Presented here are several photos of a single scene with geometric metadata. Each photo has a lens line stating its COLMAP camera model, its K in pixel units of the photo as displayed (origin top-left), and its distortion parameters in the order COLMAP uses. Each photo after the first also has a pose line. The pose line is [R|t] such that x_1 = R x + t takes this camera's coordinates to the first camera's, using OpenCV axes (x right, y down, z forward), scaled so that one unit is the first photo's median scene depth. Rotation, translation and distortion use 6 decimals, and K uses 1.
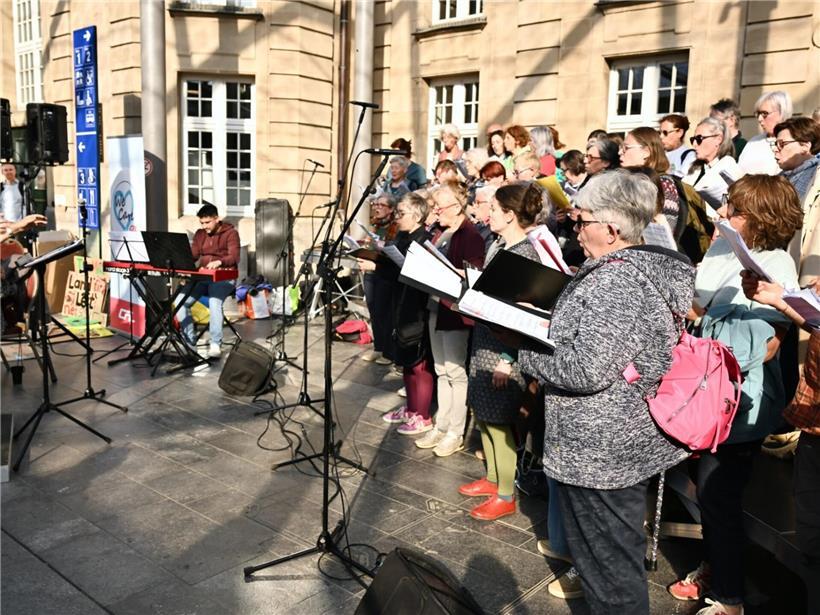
lens RADIAL K [[680.1, 0, 410.0], [0, 680.1, 307.5], [0, 0, 1]] dist [-0.000112, -0.004787]
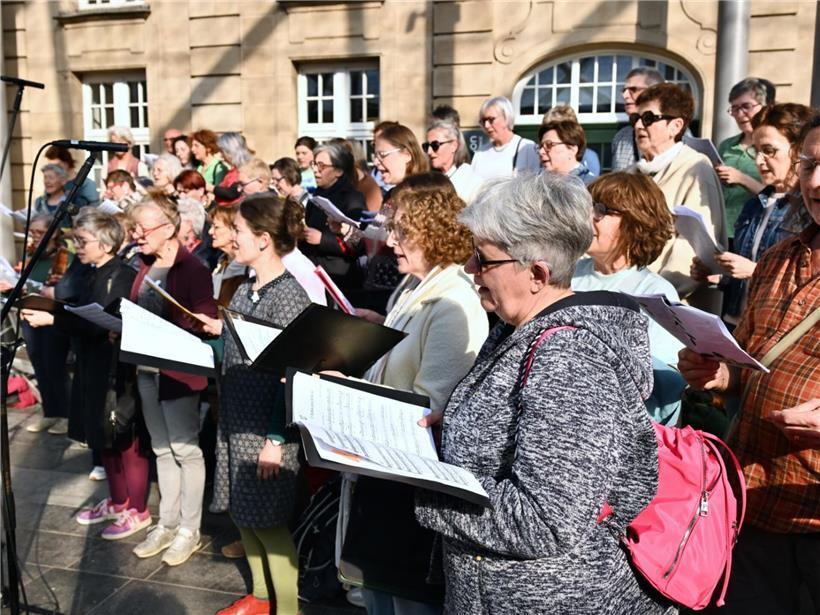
lens RADIAL K [[680.1, 0, 410.0], [0, 680.1, 307.5], [0, 0, 1]] dist [-0.000112, -0.004787]
pose [[0.889335, -0.088235, 0.448661, -0.019695], [0.095617, 0.995399, 0.006226, -0.024071], [-0.447146, 0.037362, 0.893680, 0.124153]]
